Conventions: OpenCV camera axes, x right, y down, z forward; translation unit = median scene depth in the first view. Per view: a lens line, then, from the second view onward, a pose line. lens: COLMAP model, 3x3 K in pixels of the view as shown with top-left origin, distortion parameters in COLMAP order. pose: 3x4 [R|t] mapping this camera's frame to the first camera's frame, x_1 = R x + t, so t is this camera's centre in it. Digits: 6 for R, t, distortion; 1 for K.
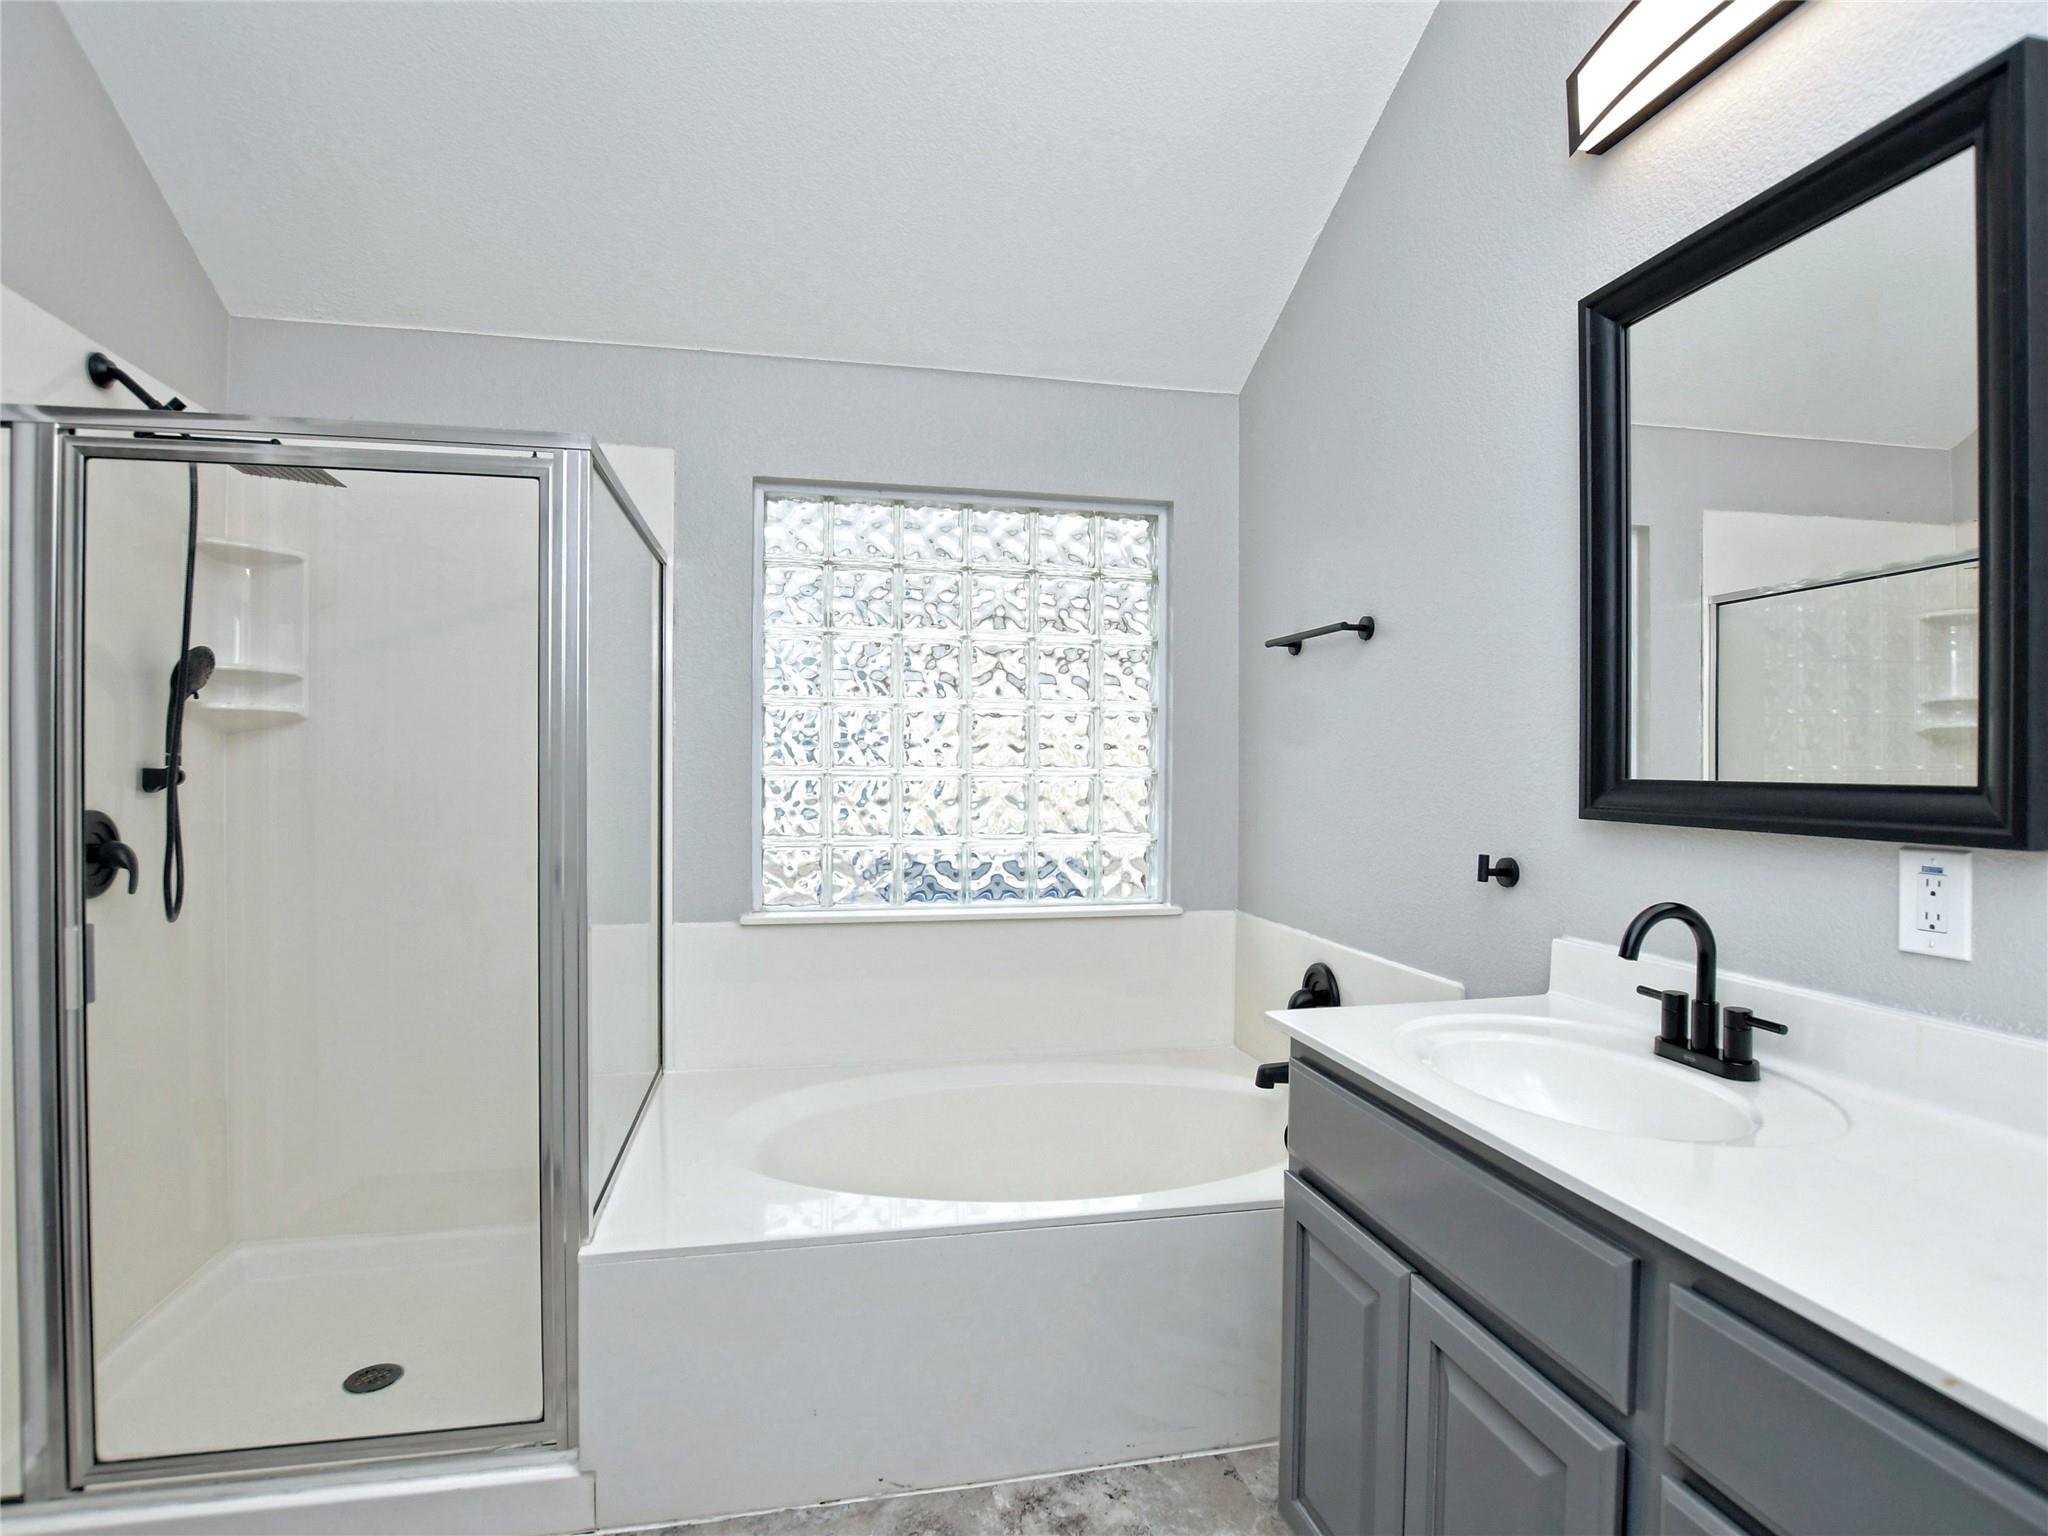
lens RADIAL K [[1010.2, 0, 1009.6], [0, 1010.2, 771.4], [0, 0, 1]] dist [-0.031087, 0.001828]
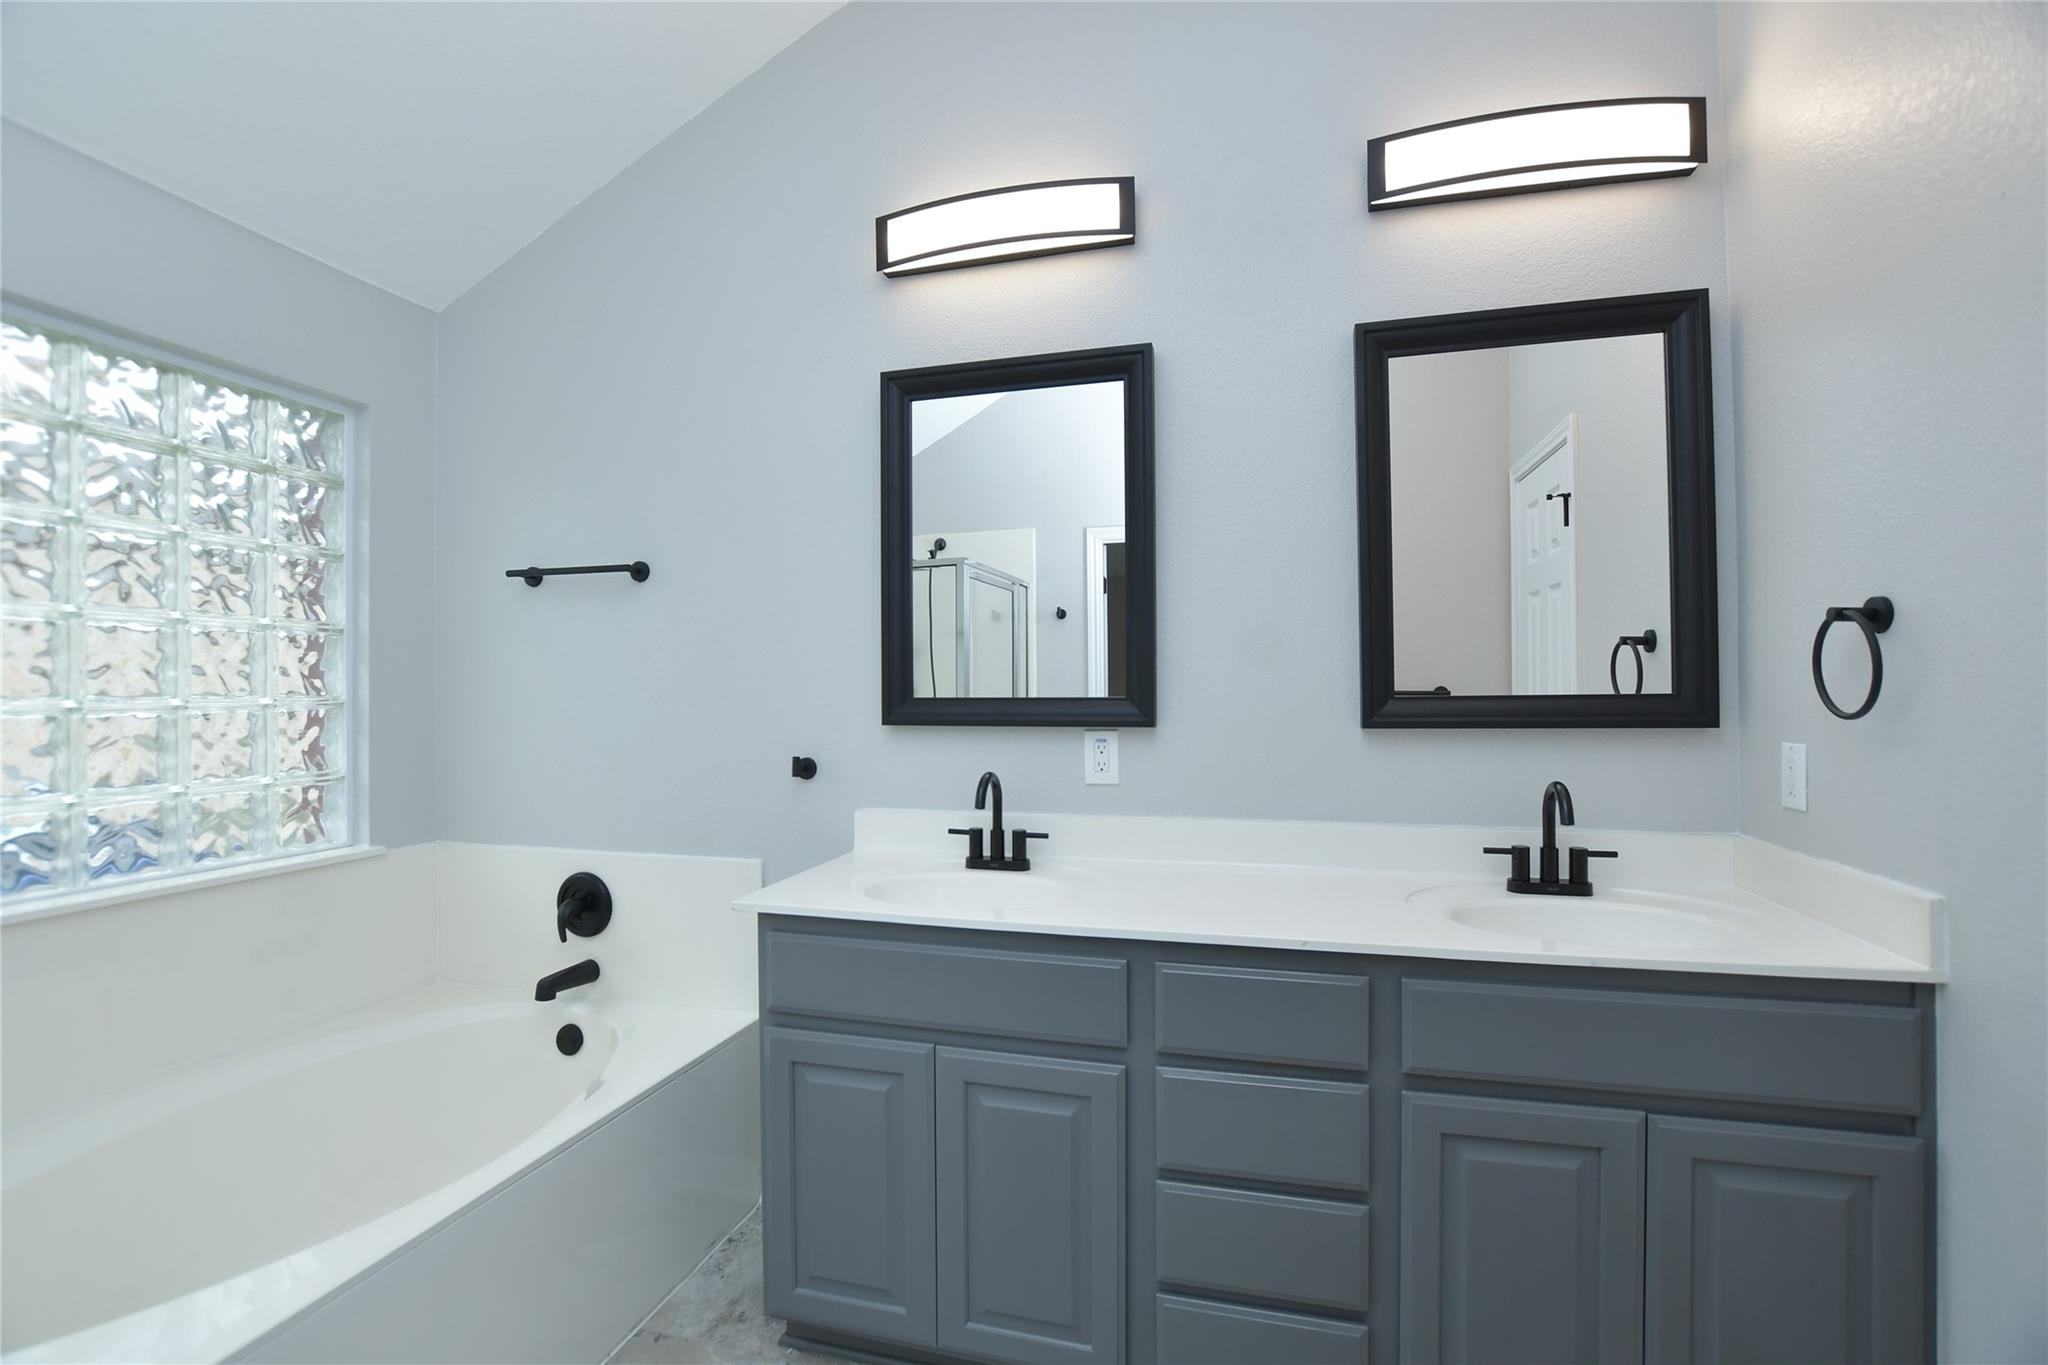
lens RADIAL K [[868.9, 0, 1024.0], [0, 868.9, 682.5], [0, 0, 1]] dist [-0.031221, 0.000056]
pose [[0.480096, -0.001495, 0.877215, -0.450754], [0.013528, 0.999892, -0.005700, -0.005131], [-0.877112, 0.014603, 0.480064, 0.210850]]
